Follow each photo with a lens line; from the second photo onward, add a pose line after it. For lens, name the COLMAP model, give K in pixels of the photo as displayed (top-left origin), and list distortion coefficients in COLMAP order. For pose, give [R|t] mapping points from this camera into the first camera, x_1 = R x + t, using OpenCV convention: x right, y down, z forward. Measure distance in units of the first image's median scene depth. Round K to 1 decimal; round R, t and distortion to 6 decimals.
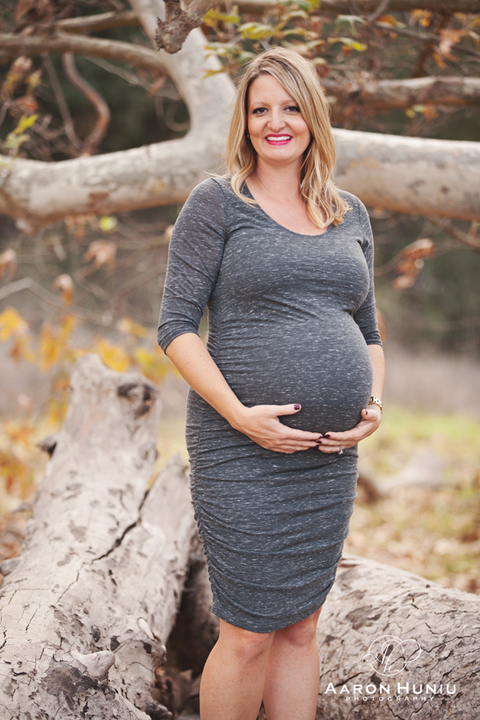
lens RADIAL K [[2429.5, 0, 240.3], [0, 2429.5, 388.9], [0, 0, 1]] dist [0.060503, 2.080778]
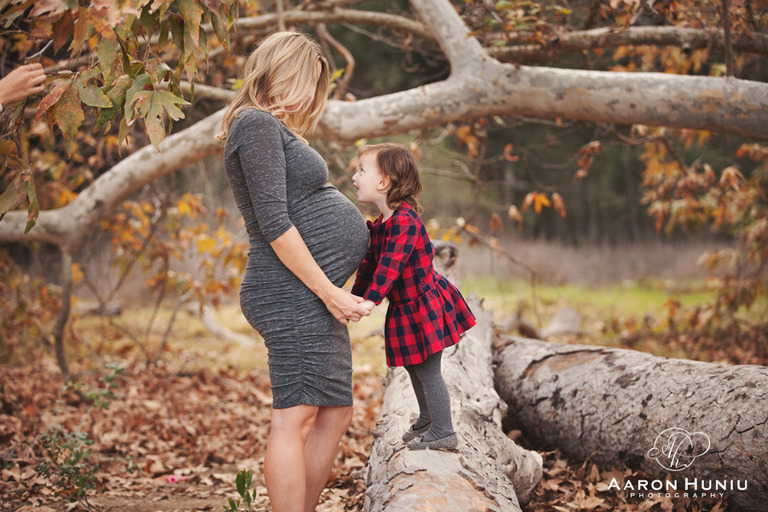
lens RADIAL K [[2202.9, 0, 384.0], [0, 2202.9, 256.0], [0, 0, 1]] dist [0.000438, -1.311728]
pose [[0.998026, -0.054887, 0.030535, -0.110614], [0.055325, 0.998375, -0.013664, 0.018303], [-0.029736, 0.015327, 0.999440, -0.319644]]
